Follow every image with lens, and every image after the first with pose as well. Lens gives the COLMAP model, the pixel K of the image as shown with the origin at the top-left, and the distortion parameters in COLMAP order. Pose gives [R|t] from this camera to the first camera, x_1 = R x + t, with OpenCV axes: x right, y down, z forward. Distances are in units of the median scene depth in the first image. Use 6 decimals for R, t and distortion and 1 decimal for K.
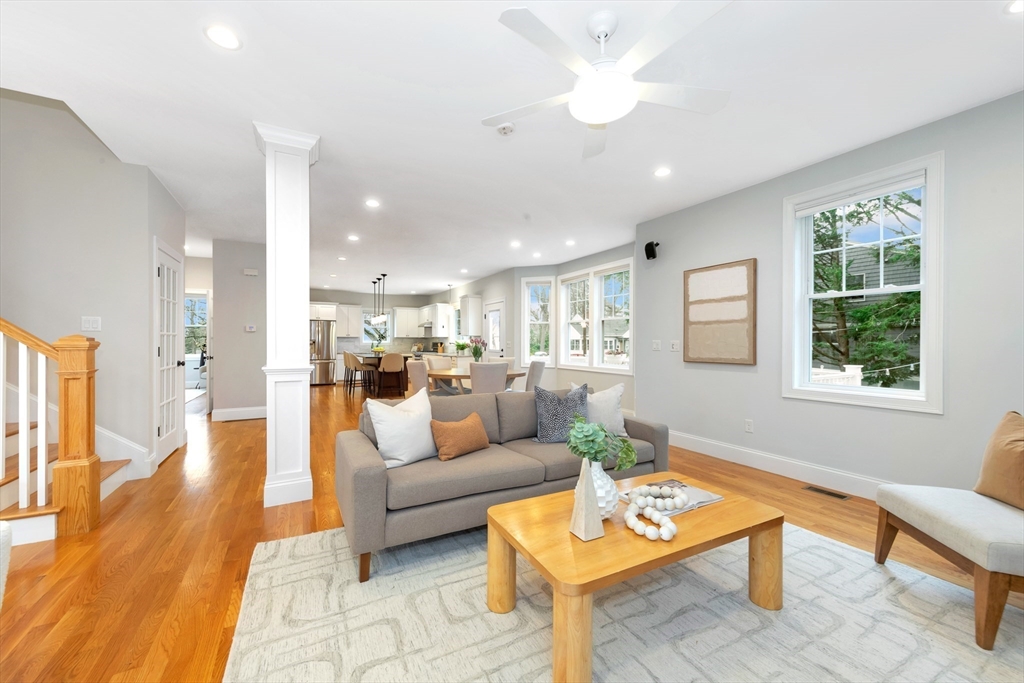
lens RADIAL K [[395.8, 0, 500.0], [0, 395.8, 345.2], [0, 0, 1]] dist [0.007378, -0.001315]
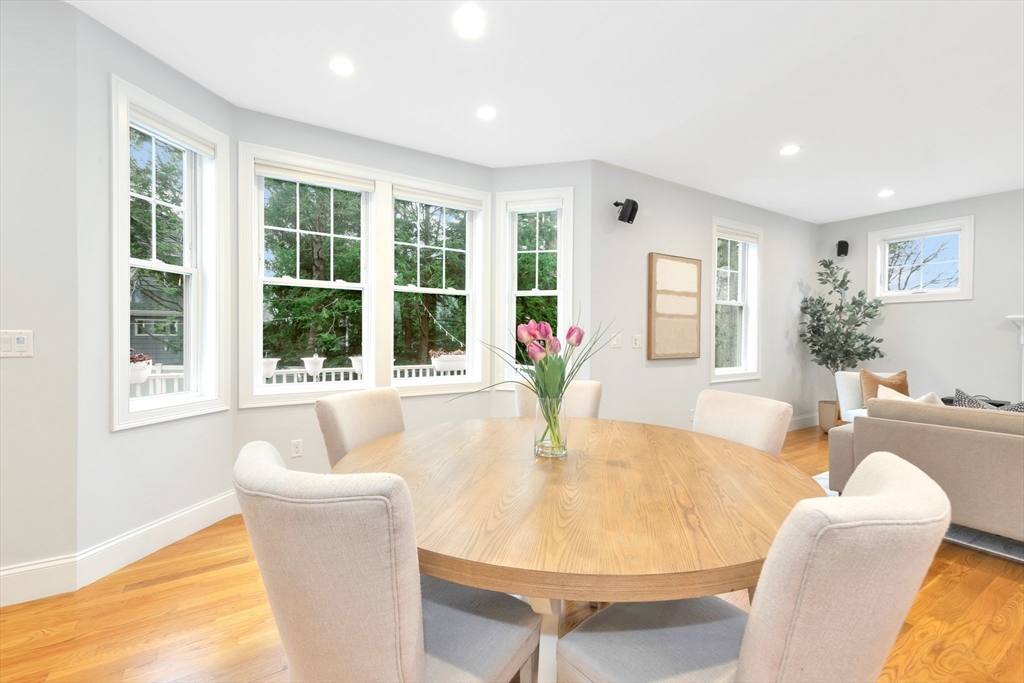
lens RADIAL K [[422.5, 0, 517.7], [0, 422.5, 331.2], [0, 0, 1]] dist [-0.001609, 0.000274]
pose [[-0.086932, -0.020736, 0.995998, -0.461279], [-0.008688, 0.999761, 0.020056, -0.042274], [-0.996176, -0.006910, -0.087091, 1.576652]]
